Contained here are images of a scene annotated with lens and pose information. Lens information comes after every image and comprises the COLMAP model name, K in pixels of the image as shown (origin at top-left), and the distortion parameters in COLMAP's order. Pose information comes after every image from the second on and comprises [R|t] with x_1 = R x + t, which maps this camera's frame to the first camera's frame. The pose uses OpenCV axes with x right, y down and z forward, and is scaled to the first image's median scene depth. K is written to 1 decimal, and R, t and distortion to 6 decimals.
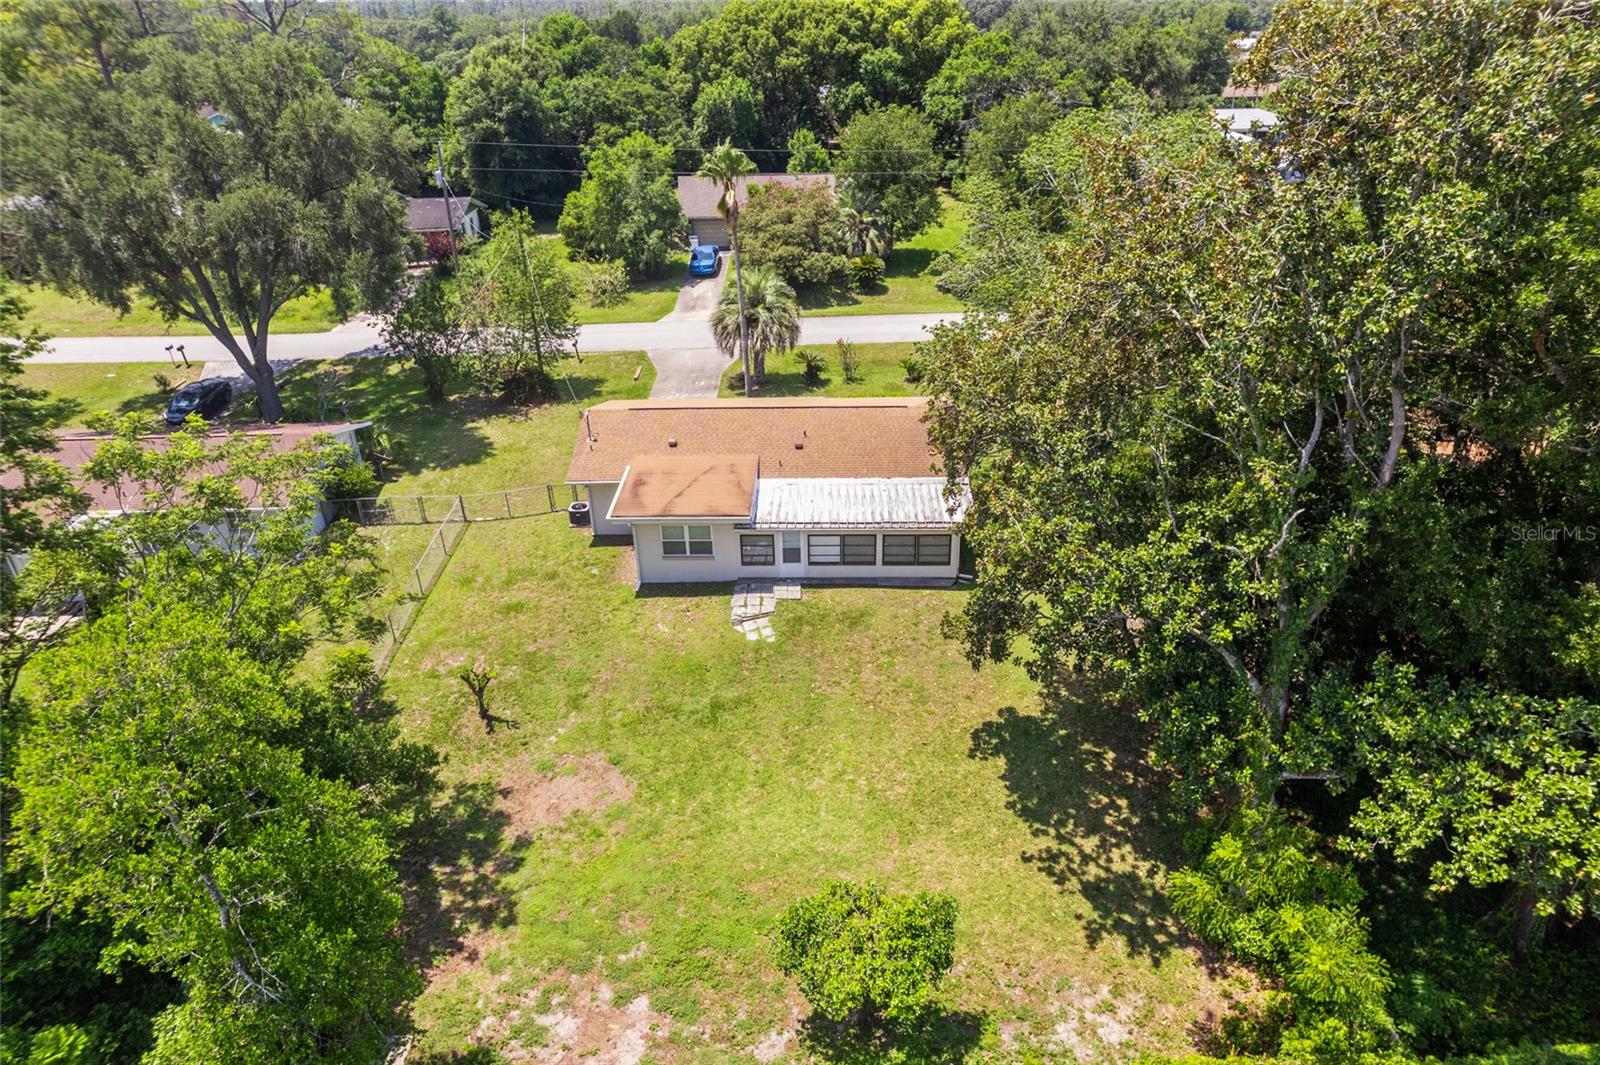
lens RADIAL K [[1018.0, 0, 800.9], [0, 1018.0, 553.7], [0, 0, 1]] dist [-0.057871, 0.027644]
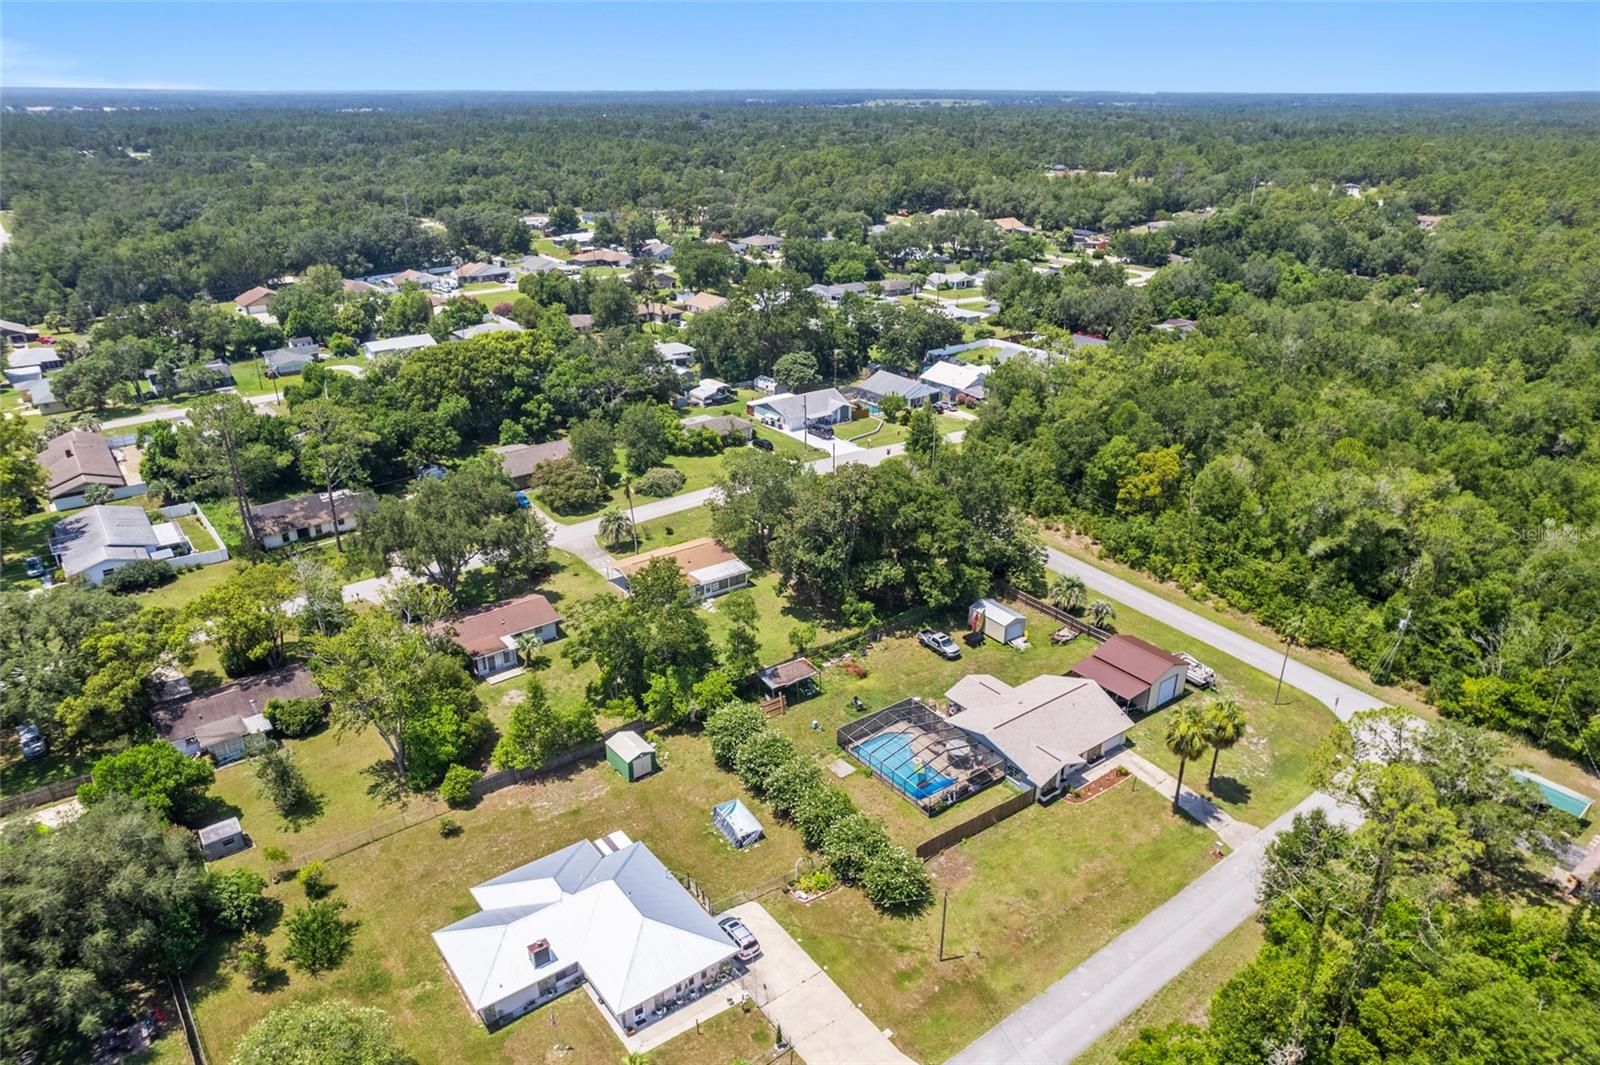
lens RADIAL K [[1018.0, 0, 800.9], [0, 1018.0, 553.7], [0, 0, 1]] dist [-0.057871, 0.027644]
pose [[0.795319, -0.234777, 0.558881, -1.683686], [0.284676, 0.958621, -0.002409, -0.019921], [-0.535189, 0.161016, 0.829244, -2.112805]]
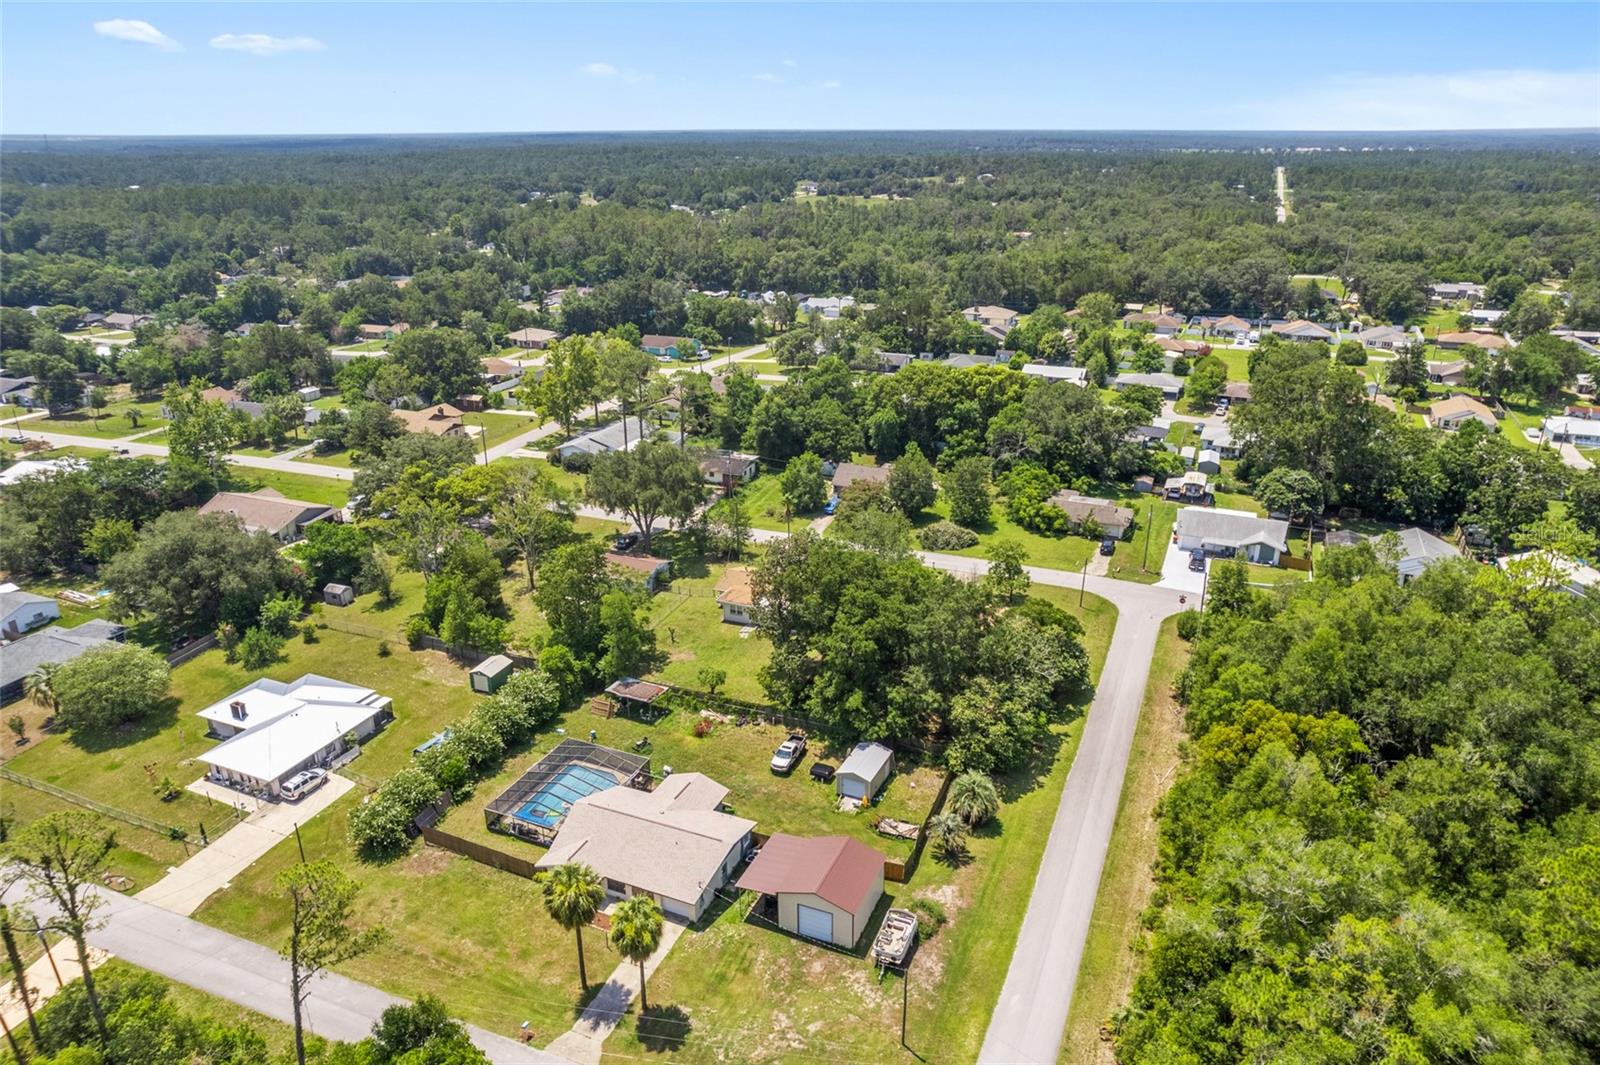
lens RADIAL K [[1036.7, 0, 805.9], [0, 1036.7, 555.6], [0, 0, 1]] dist [-0.076809, 0.076933]
pose [[0.926144, 0.160107, -0.341500, 1.343033], [-0.200266, 0.976000, -0.085538, 0.064507], [0.319609, 0.147612, 0.935981, -2.409944]]
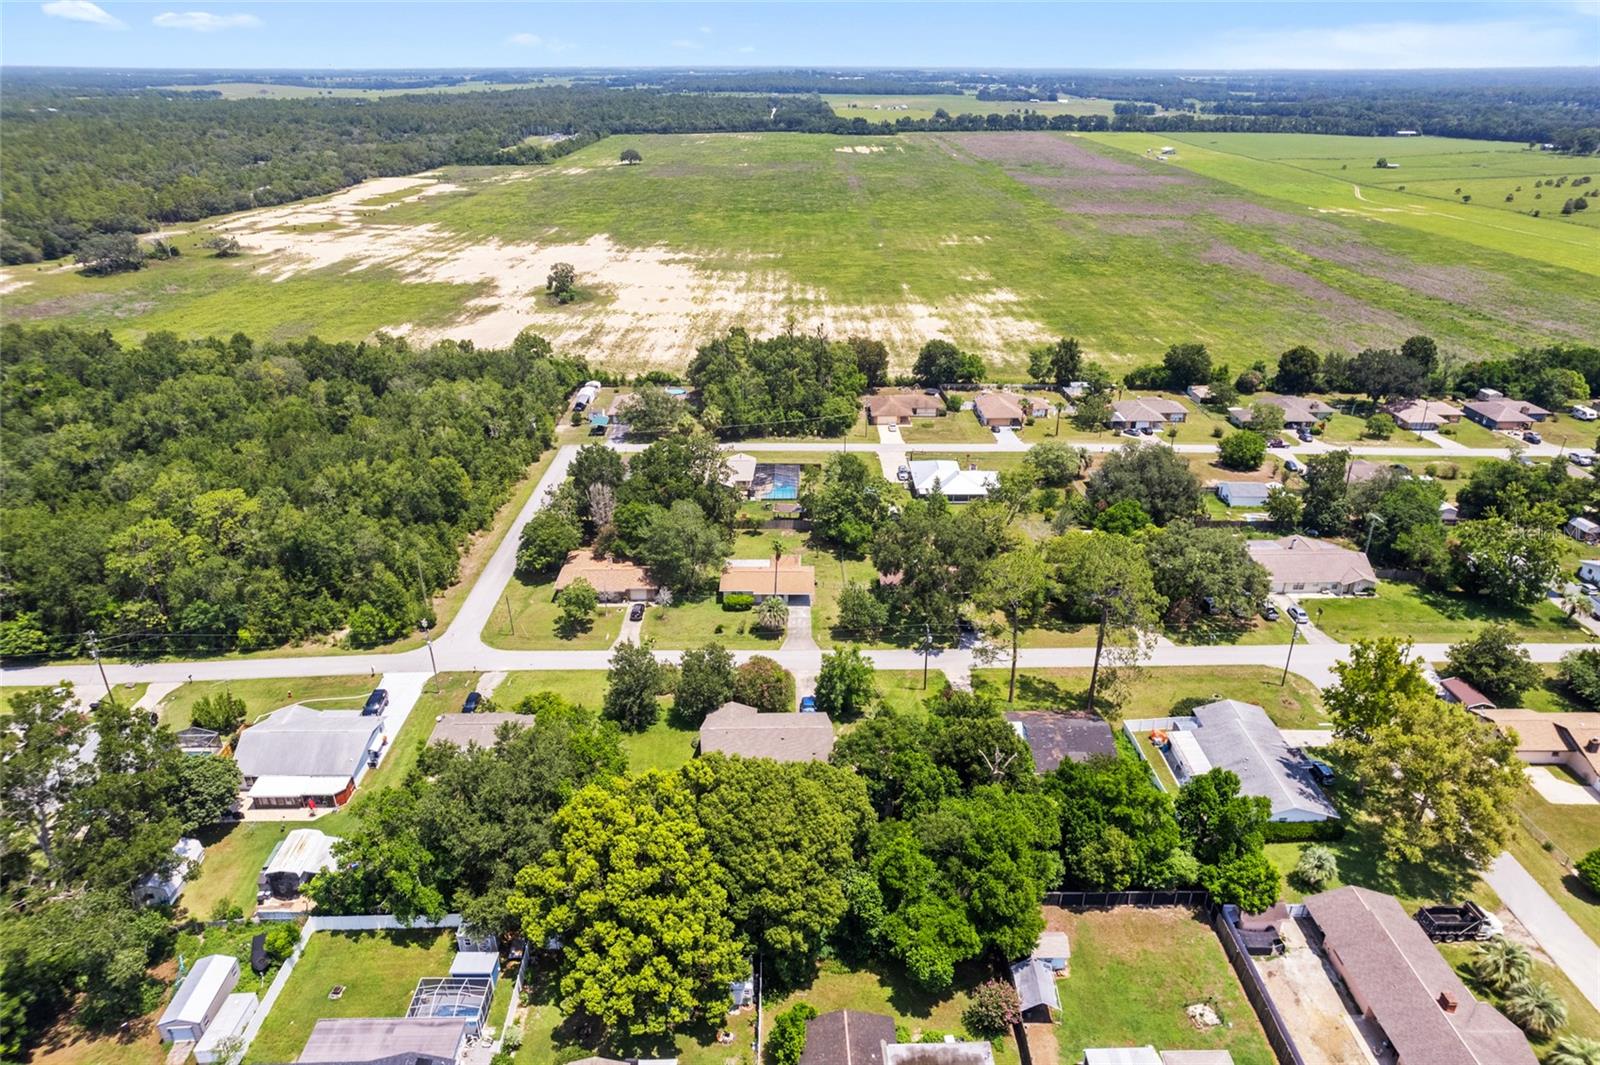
lens RADIAL K [[1036.7, 0, 805.9], [0, 1036.7, 555.6], [0, 0, 1]] dist [-0.076809, 0.076933]
pose [[-0.999521, 0.024270, -0.019217, -0.113605], [-0.001789, 0.574446, 0.818541, -3.949640], [0.030905, 0.818183, -0.574127, 3.697524]]
